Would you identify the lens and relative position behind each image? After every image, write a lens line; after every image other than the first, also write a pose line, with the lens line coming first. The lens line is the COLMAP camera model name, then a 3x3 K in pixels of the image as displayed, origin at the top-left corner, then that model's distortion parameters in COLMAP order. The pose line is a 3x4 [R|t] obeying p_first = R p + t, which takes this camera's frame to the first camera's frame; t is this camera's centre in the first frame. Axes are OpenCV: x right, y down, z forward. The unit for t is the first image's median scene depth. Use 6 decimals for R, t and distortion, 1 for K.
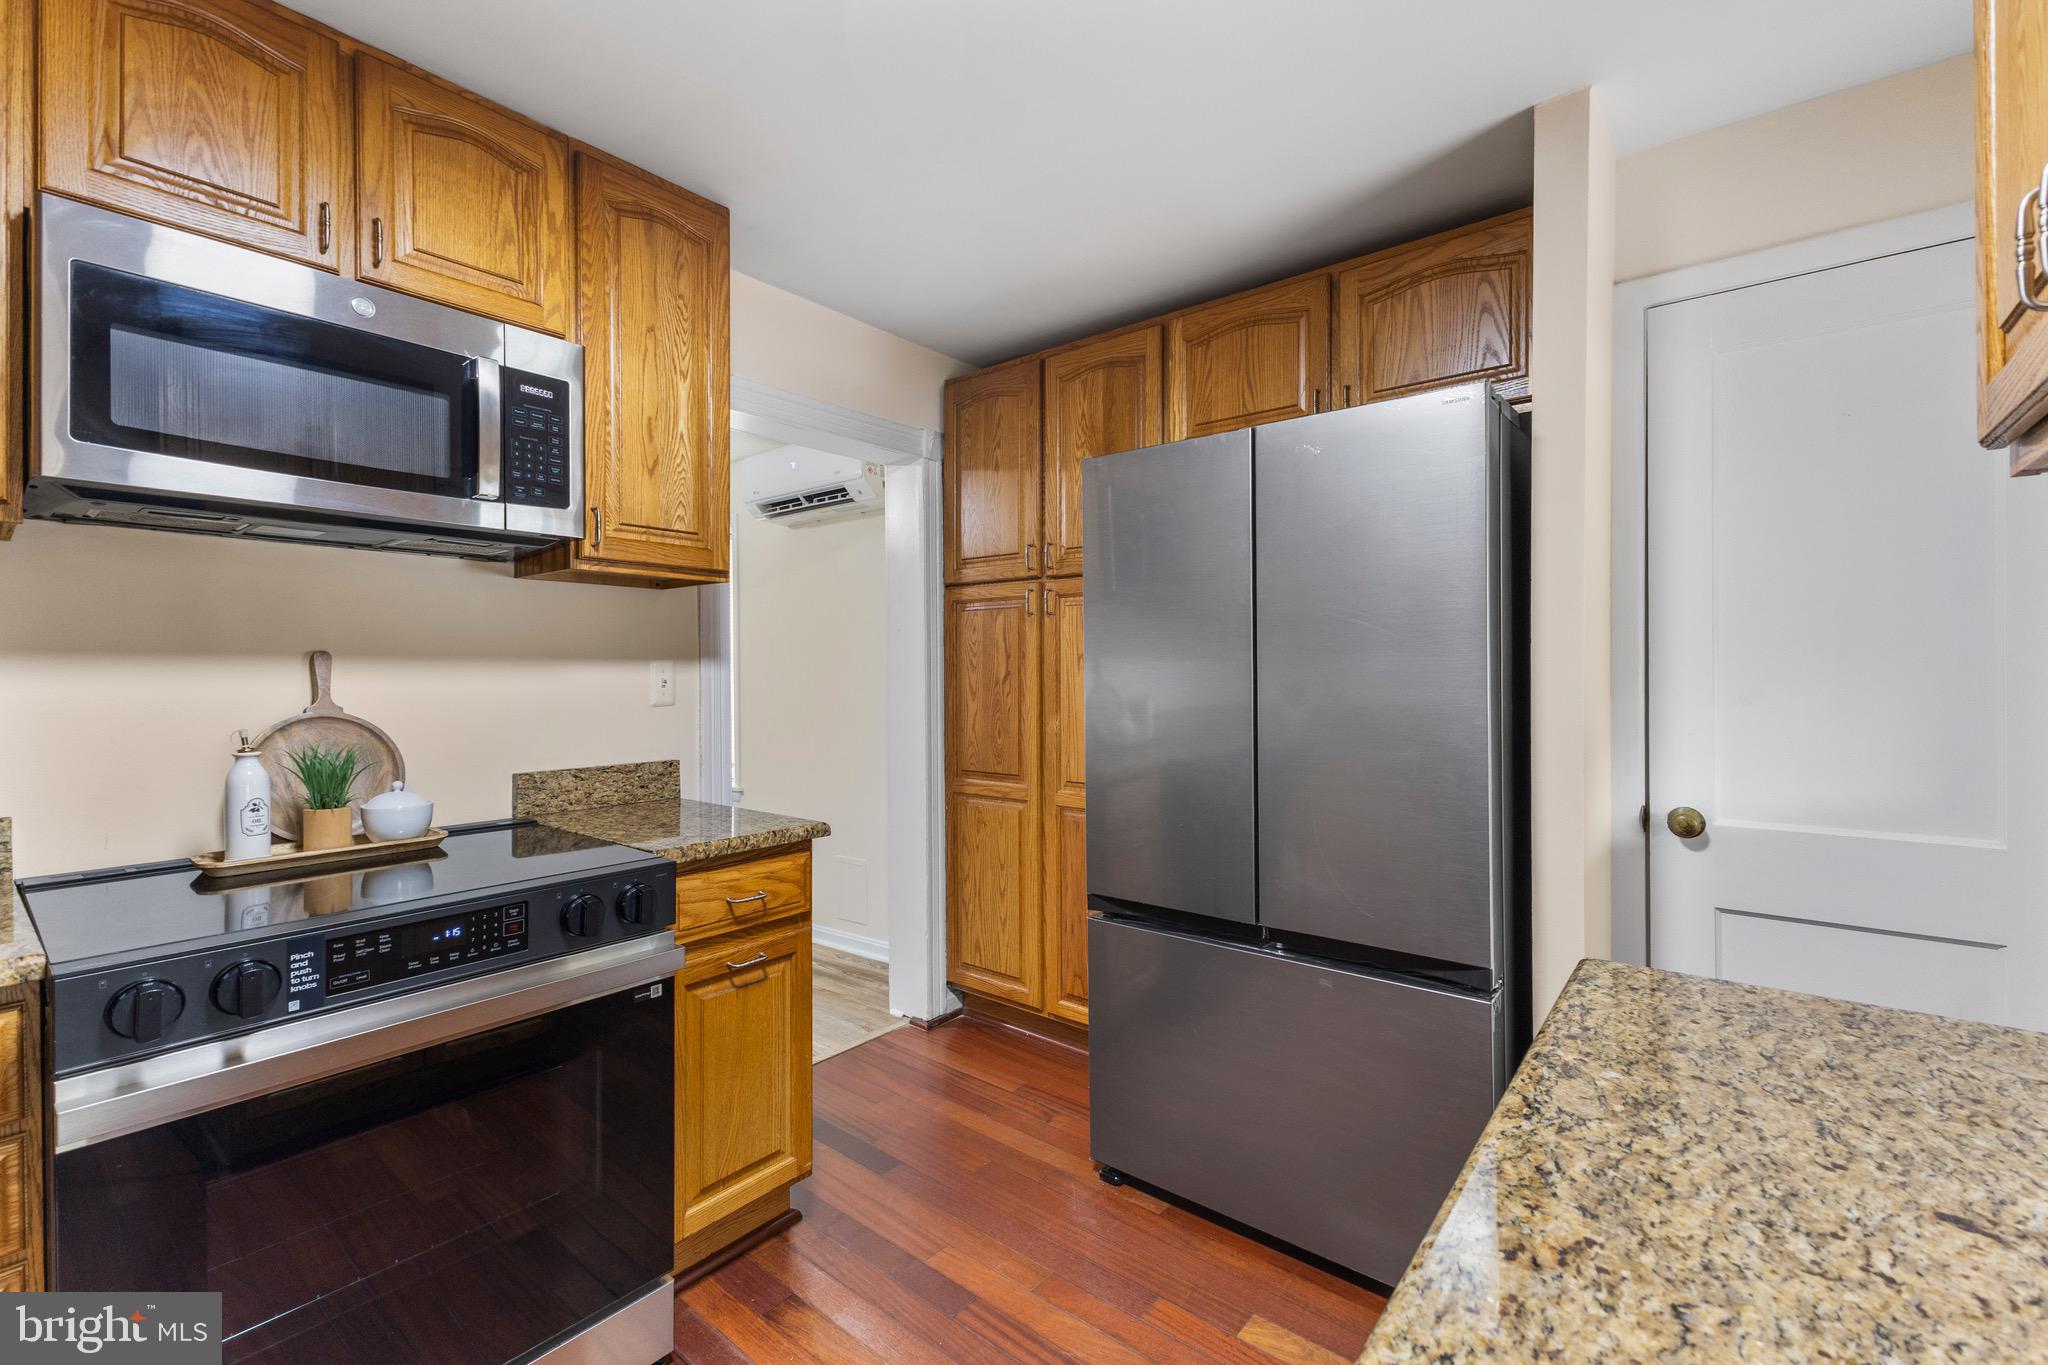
lens RADIAL K [[880.9, 0, 1022.1], [0, 880.9, 686.2], [0, 0, 1]] dist [0.015693, -0.006020]
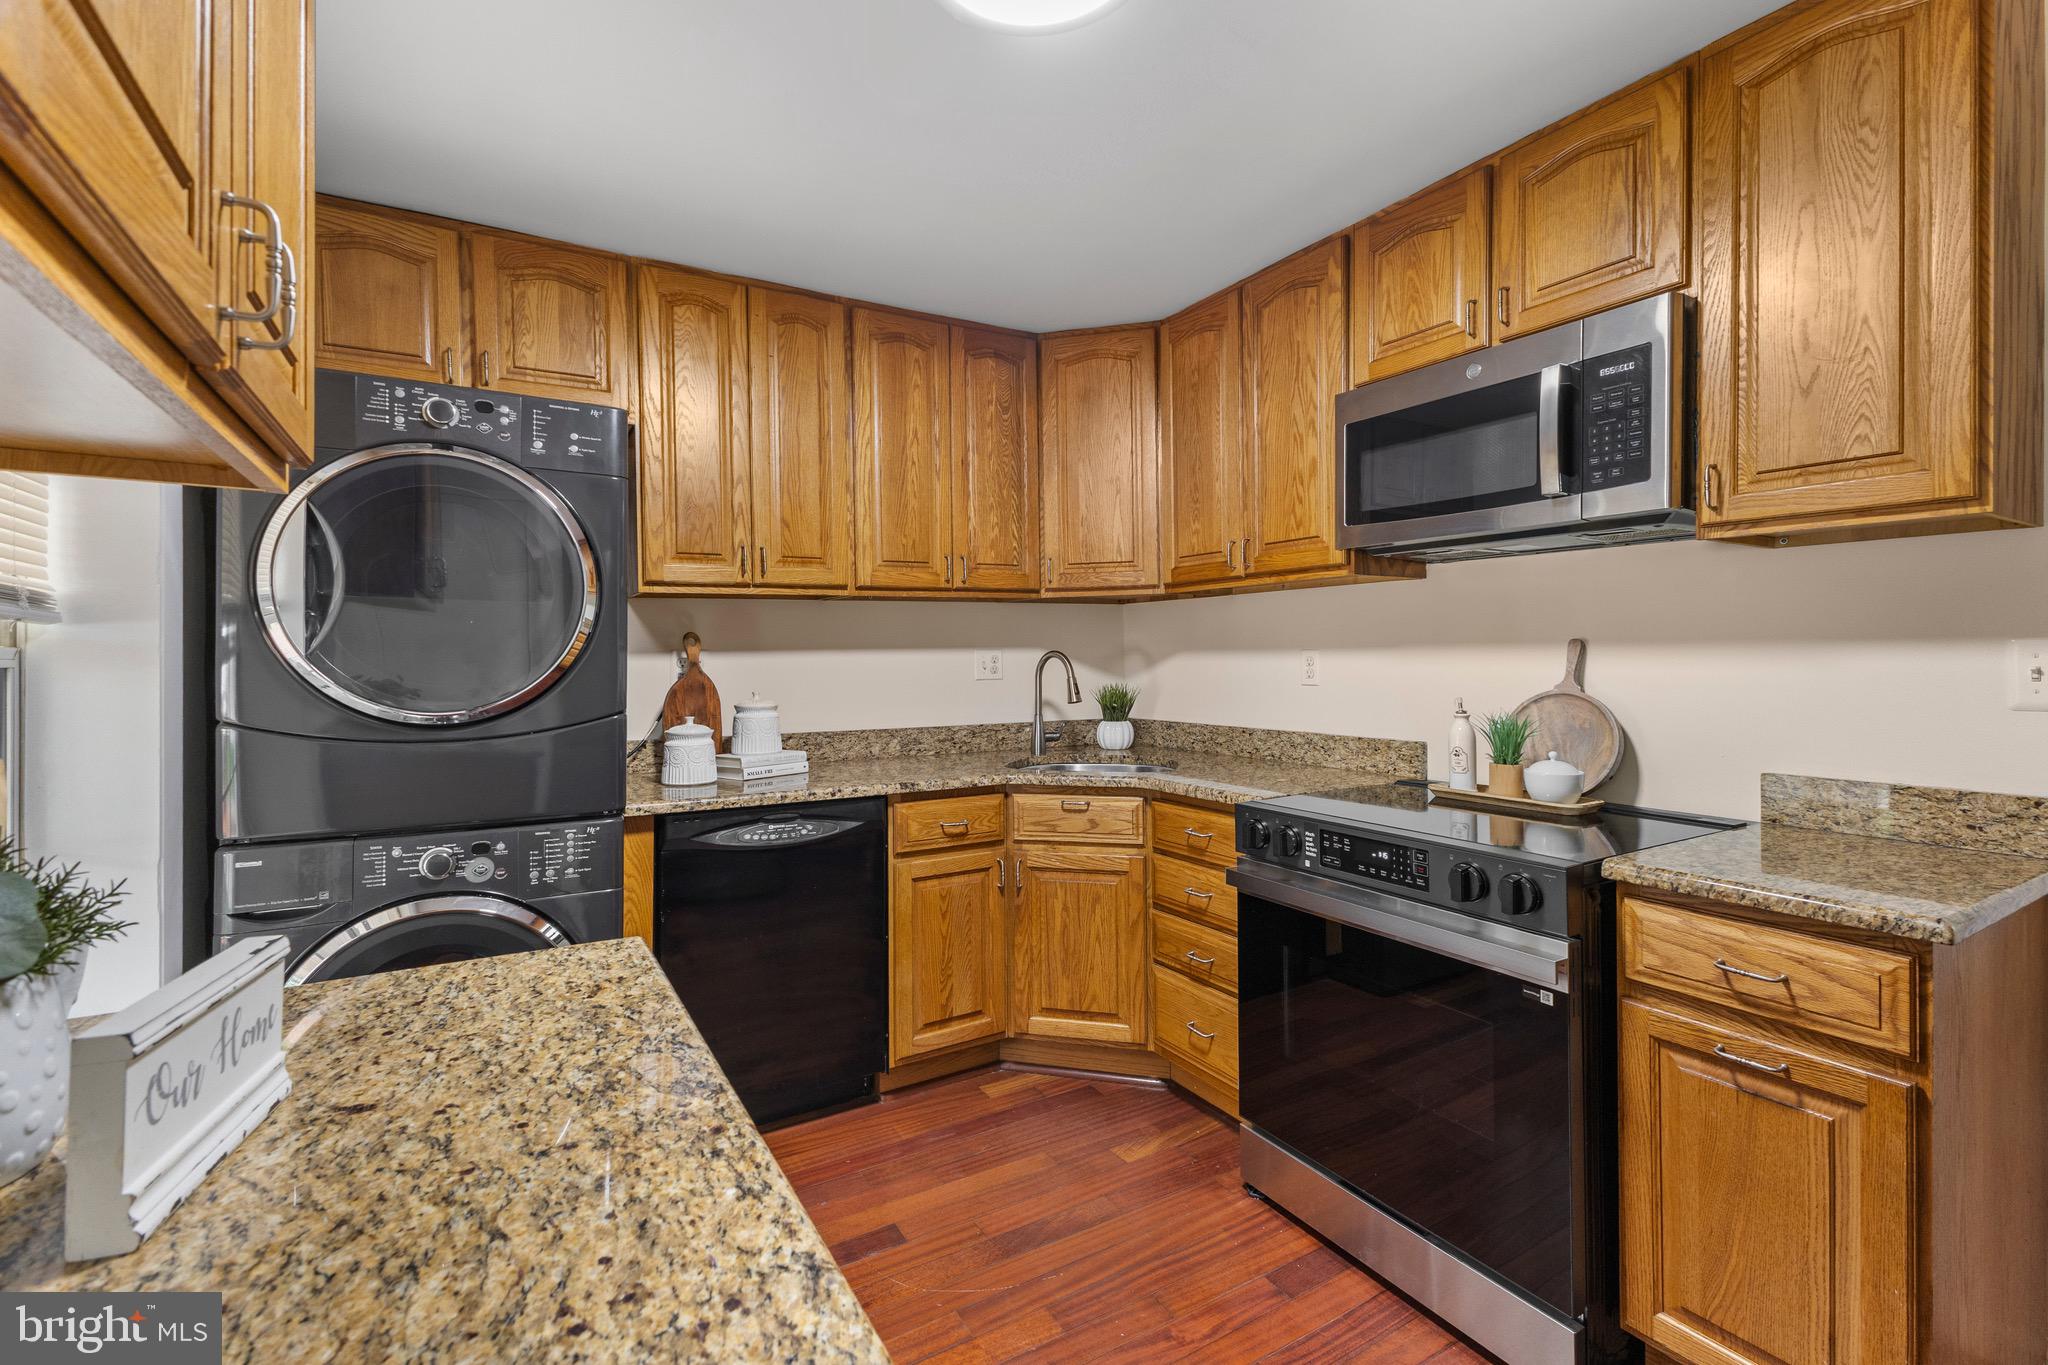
lens RADIAL K [[891.1, 0, 1022.7], [0, 891.1, 670.3], [0, 0, 1]] dist [0.010165, 0.000279]
pose [[-0.334922, 0.018123, -0.942071, 1.442110], [-0.012614, 0.999639, 0.023715, -0.040175], [0.942161, 0.019826, -0.334573, 1.717900]]
